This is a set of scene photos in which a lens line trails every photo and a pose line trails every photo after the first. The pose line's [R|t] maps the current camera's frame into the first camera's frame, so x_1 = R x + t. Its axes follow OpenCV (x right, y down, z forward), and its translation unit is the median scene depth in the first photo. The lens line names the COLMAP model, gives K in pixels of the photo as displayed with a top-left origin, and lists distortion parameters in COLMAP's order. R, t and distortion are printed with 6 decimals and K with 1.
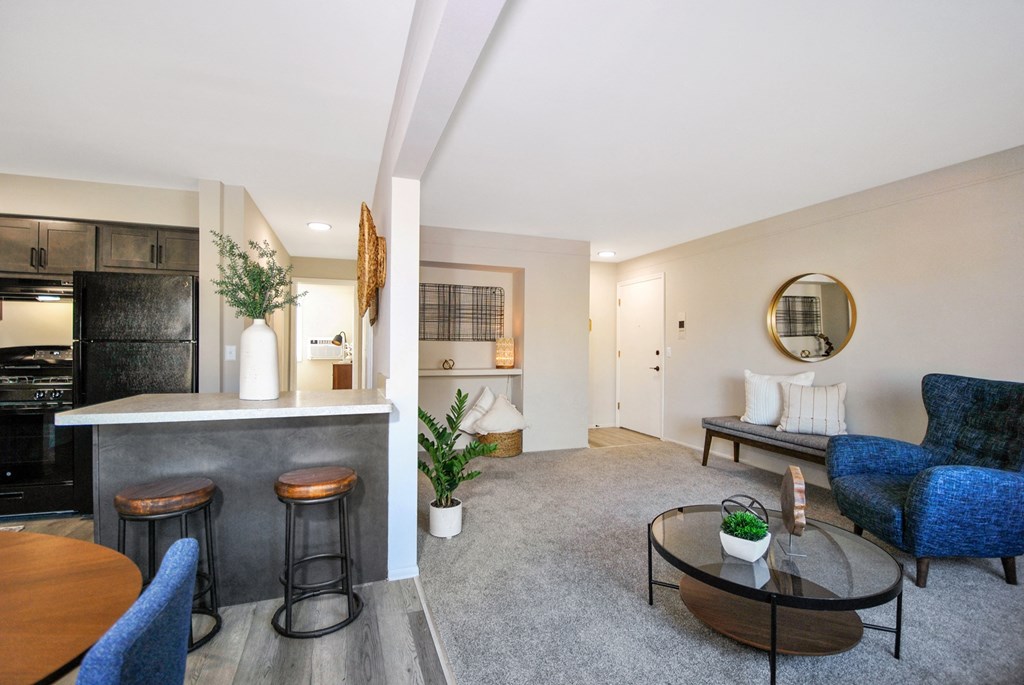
lens RADIAL K [[475.8, 0, 496.9], [0, 475.8, 348.5], [0, 0, 1]] dist [0.004805, -0.004366]
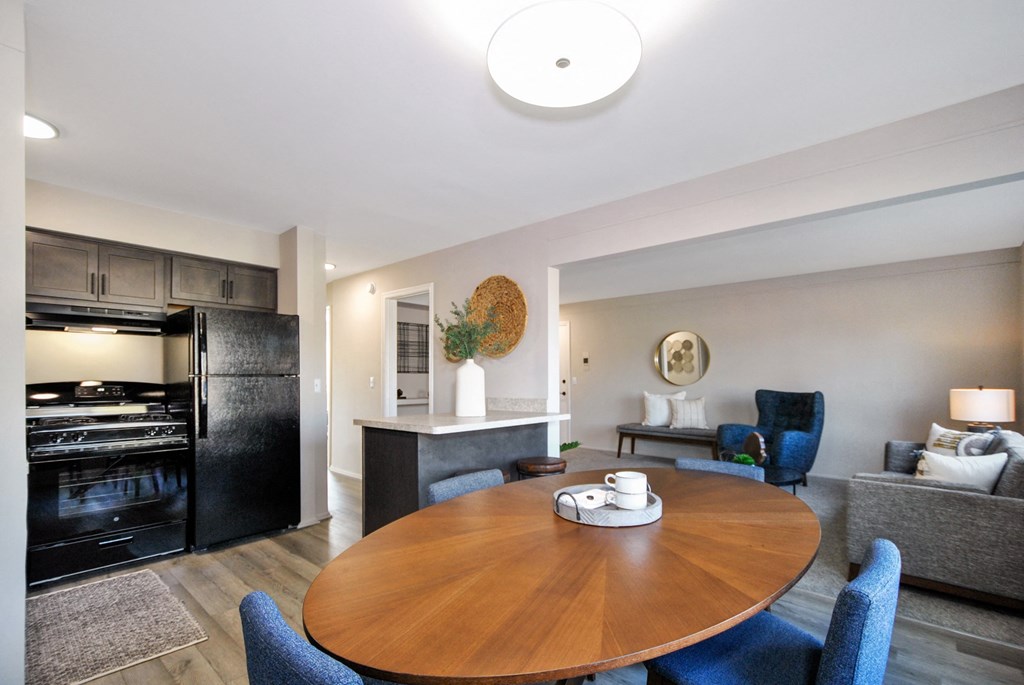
lens RADIAL K [[475.8, 0, 520.5], [0, 475.8, 375.4], [0, 0, 1]] dist [0.004805, -0.004366]
pose [[0.875298, -0.006423, 0.483541, -0.651718], [0.010207, 0.999934, -0.005193, -0.003923], [-0.483476, 0.009481, 0.875306, -0.169560]]
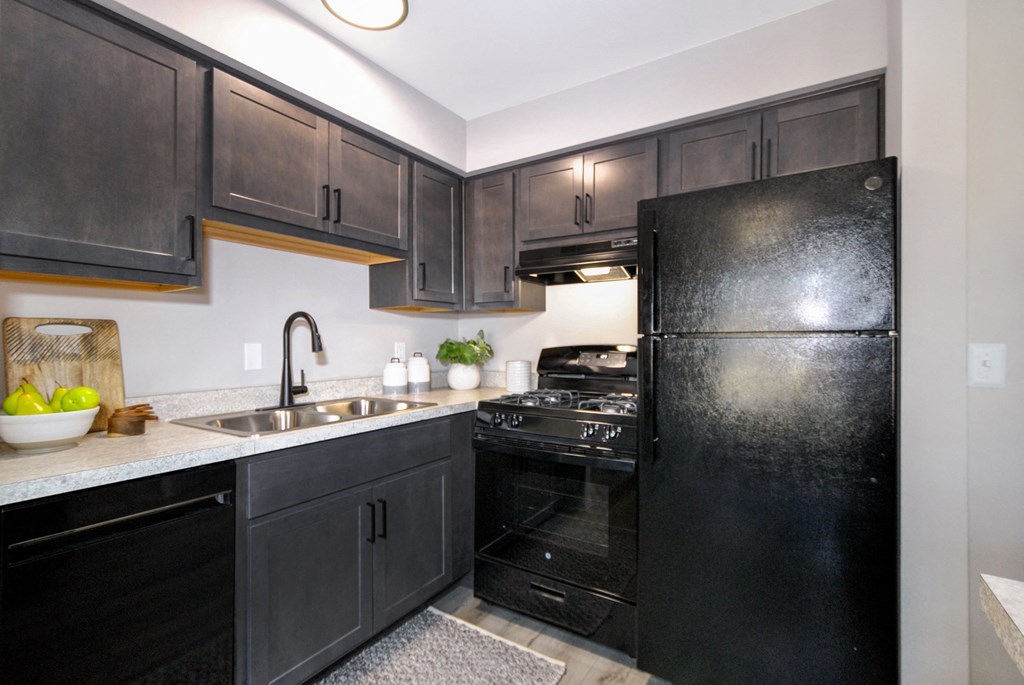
lens RADIAL K [[475.8, 0, 493.3], [0, 475.8, 340.3], [0, 0, 1]] dist [0.004805, -0.004366]
pose [[0.597107, -0.009366, -0.802107, -0.480229], [-0.000797, 0.999924, -0.012269, -0.004209], [0.802161, 0.007965, 0.597055, 0.478165]]
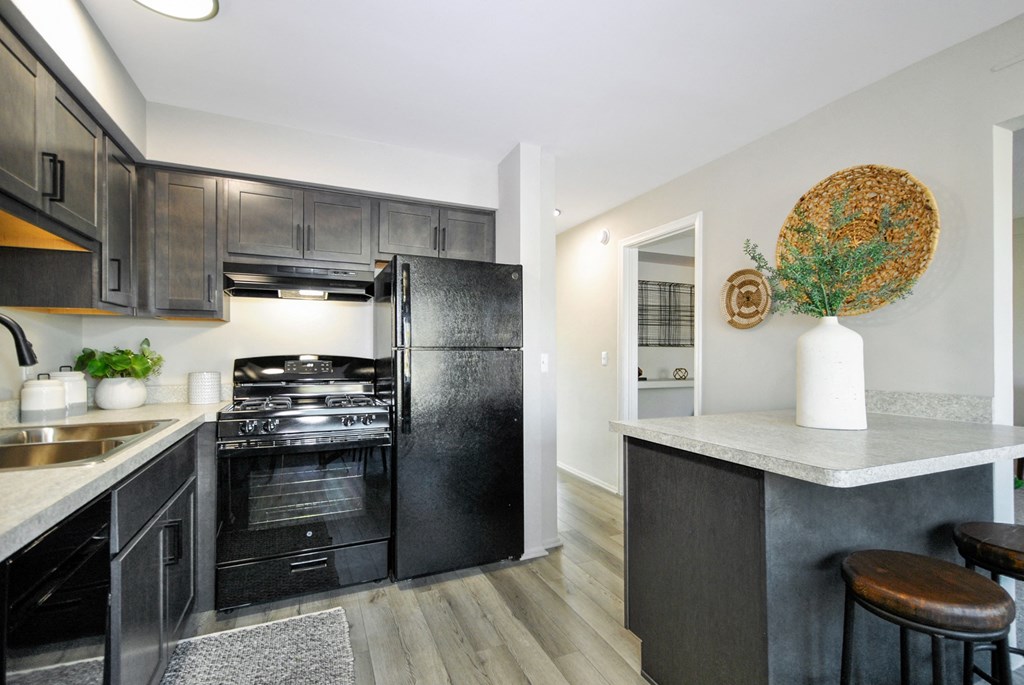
lens RADIAL K [[475.8, 0, 514.3], [0, 475.8, 346.6], [0, 0, 1]] dist [0.004805, -0.004366]
pose [[0.997285, -0.004031, 0.073526, -0.640382], [0.005276, 0.999846, -0.016741, -0.005030], [-0.073447, 0.017083, 0.997153, 0.209200]]
